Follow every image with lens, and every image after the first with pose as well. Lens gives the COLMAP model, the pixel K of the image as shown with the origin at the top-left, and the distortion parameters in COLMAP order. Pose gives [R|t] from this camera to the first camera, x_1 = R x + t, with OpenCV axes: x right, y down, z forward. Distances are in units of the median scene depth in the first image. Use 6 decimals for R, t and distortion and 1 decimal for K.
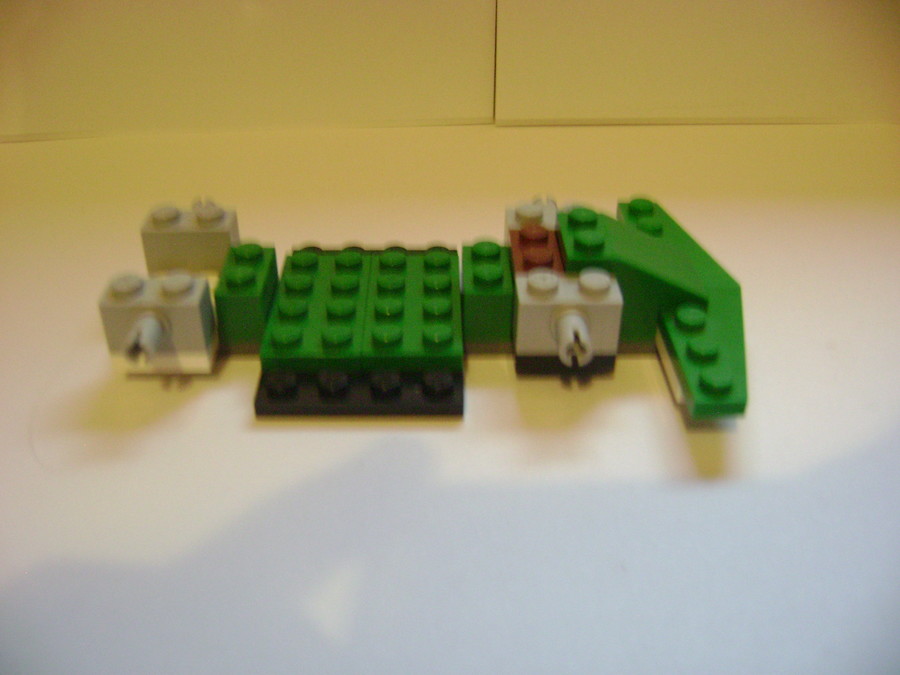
lens RADIAL K [[920.6, 0, 450.0], [0, 920.6, 337.5], [0, 0, 1]] dist [-0.161039, 0.019886]
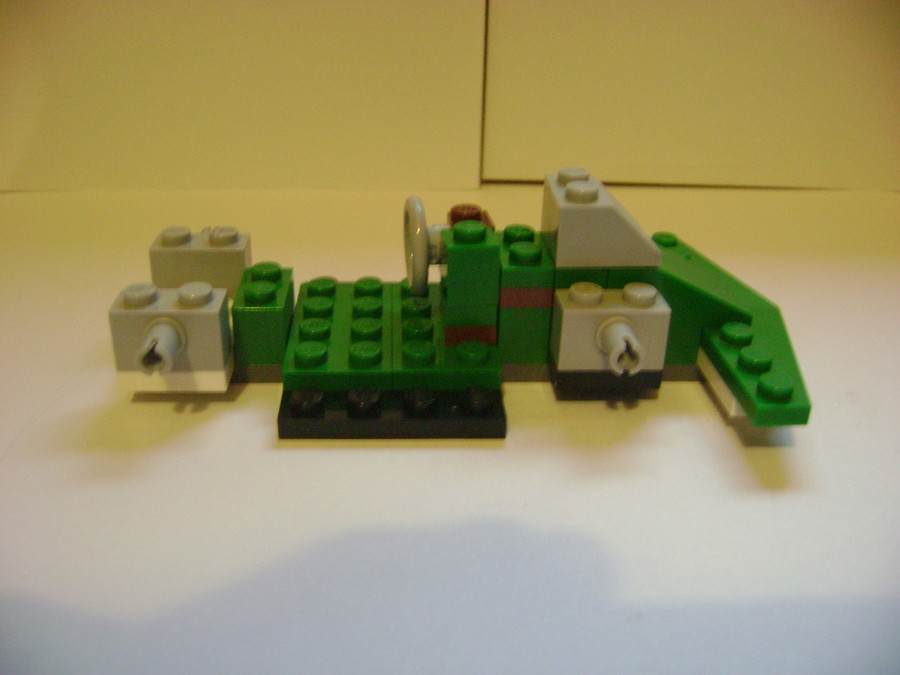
lens RADIAL K [[920.6, 0, 450.0], [0, 920.6, 337.5], [0, 0, 1]] dist [-0.161039, 0.019886]
pose [[0.998875, -0.002583, 0.047361, -0.080035], [0.008755, 0.991397, -0.130597, 0.102861], [-0.046616, 0.130865, 0.990304, 0.070678]]
